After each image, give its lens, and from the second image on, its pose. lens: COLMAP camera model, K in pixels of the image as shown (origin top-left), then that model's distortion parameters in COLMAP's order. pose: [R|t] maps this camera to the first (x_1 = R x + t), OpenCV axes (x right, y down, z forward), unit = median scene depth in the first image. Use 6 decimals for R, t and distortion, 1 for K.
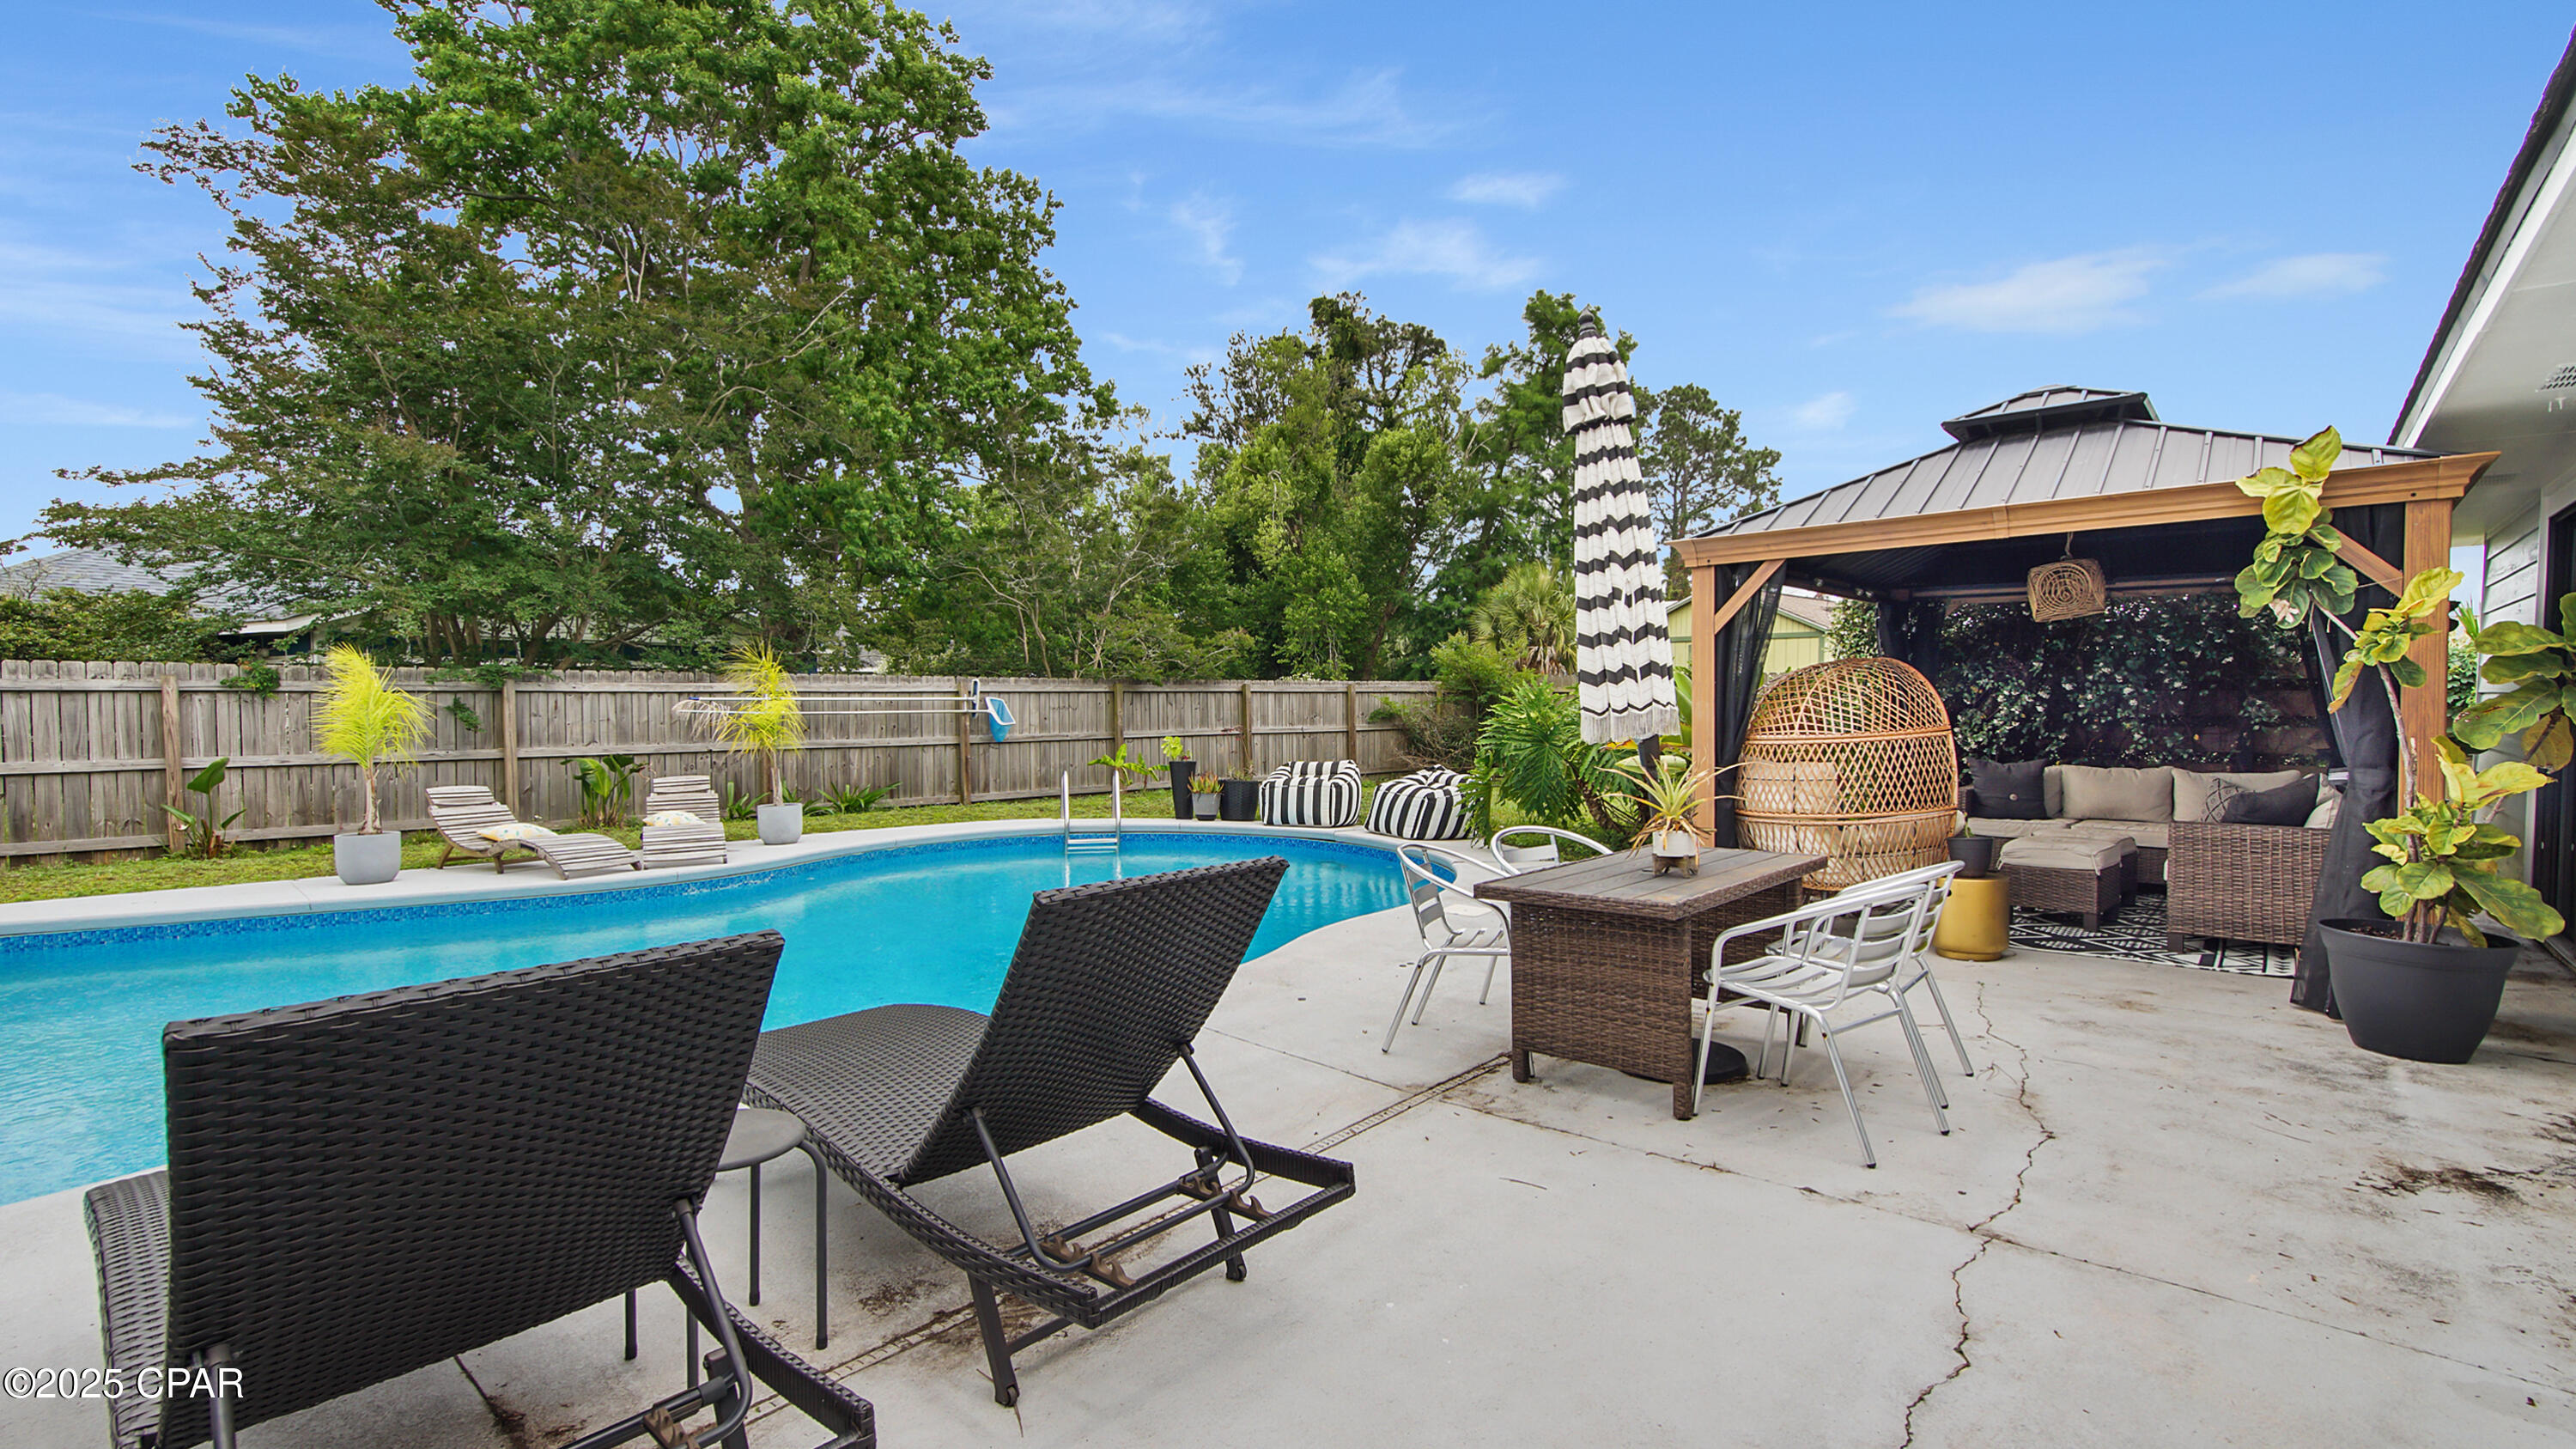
lens RADIAL K [[1137.4, 0, 1276.2], [0, 1137.4, 740.8], [0, 0, 1]] dist [-0.017371, 0.009857]
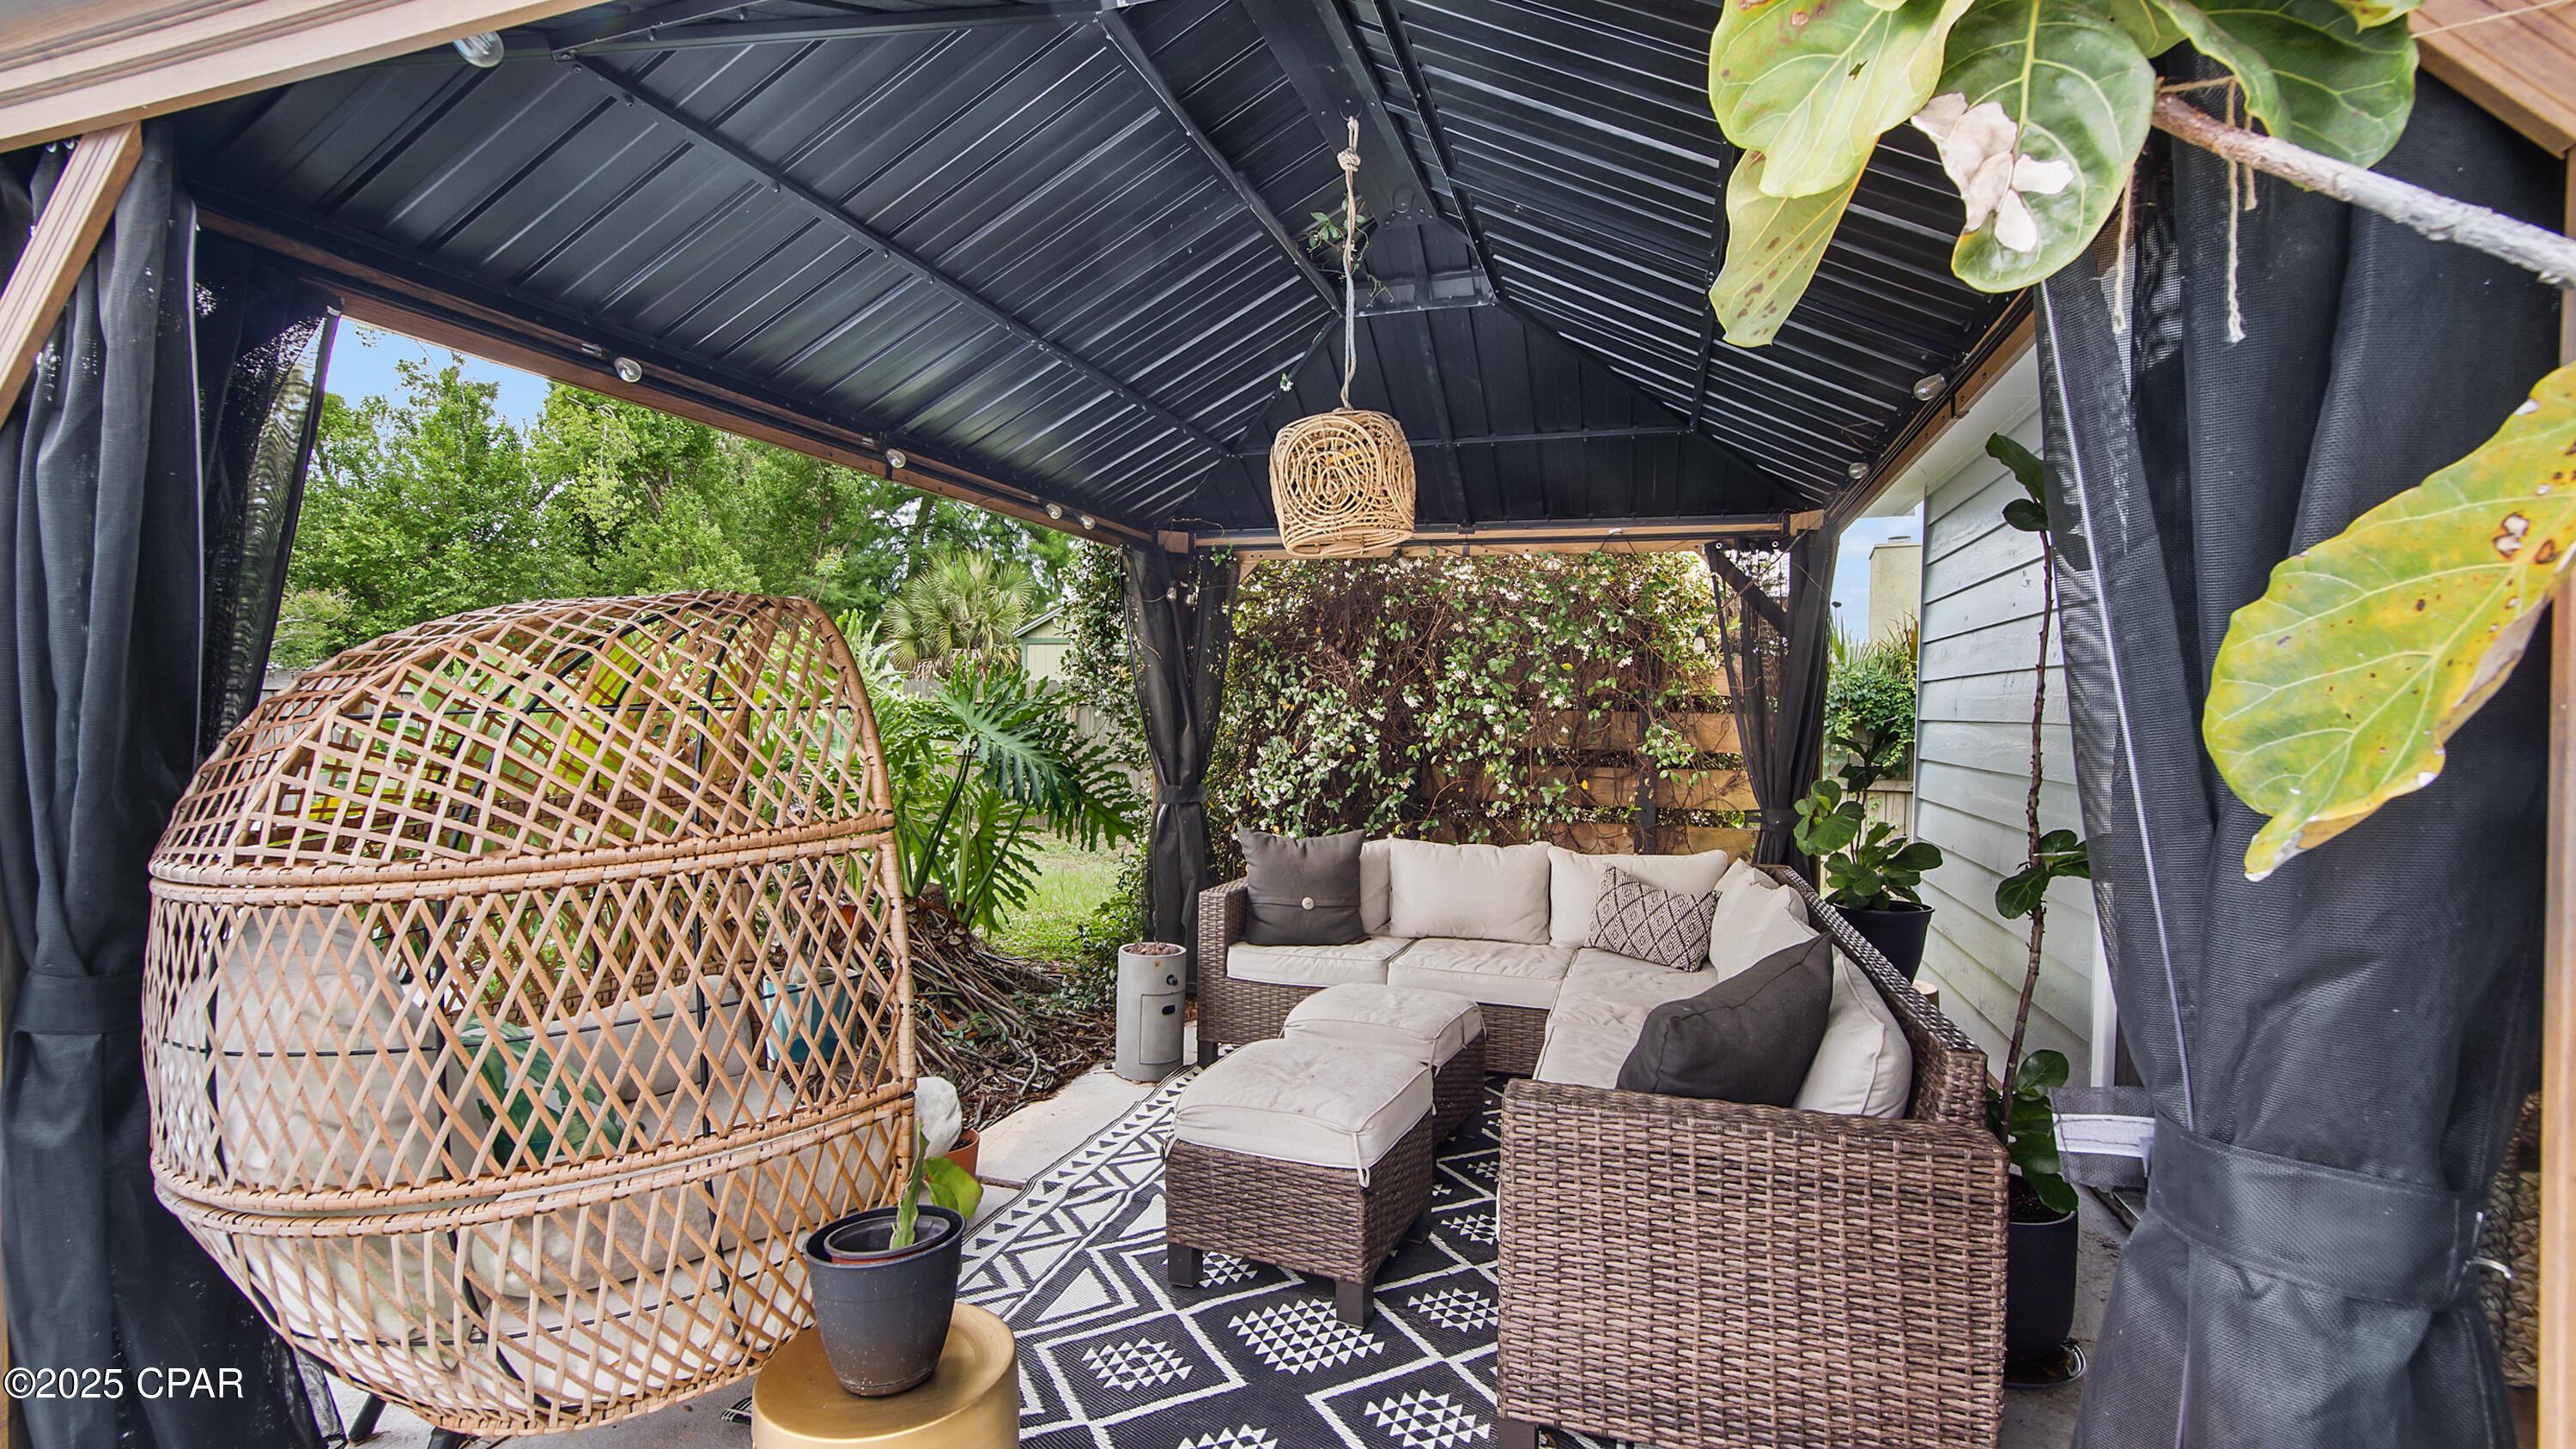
lens RADIAL K [[1137.1, 0, 1276.2], [0, 1137.1, 740.8], [0, 0, 1]] dist [-0.017371, 0.009857]
pose [[0.917527, 0.004445, 0.397649, 0.404880], [-0.000172, 0.999942, -0.010779, -0.021034], [-0.397674, 0.009821, 0.917474, 0.486827]]
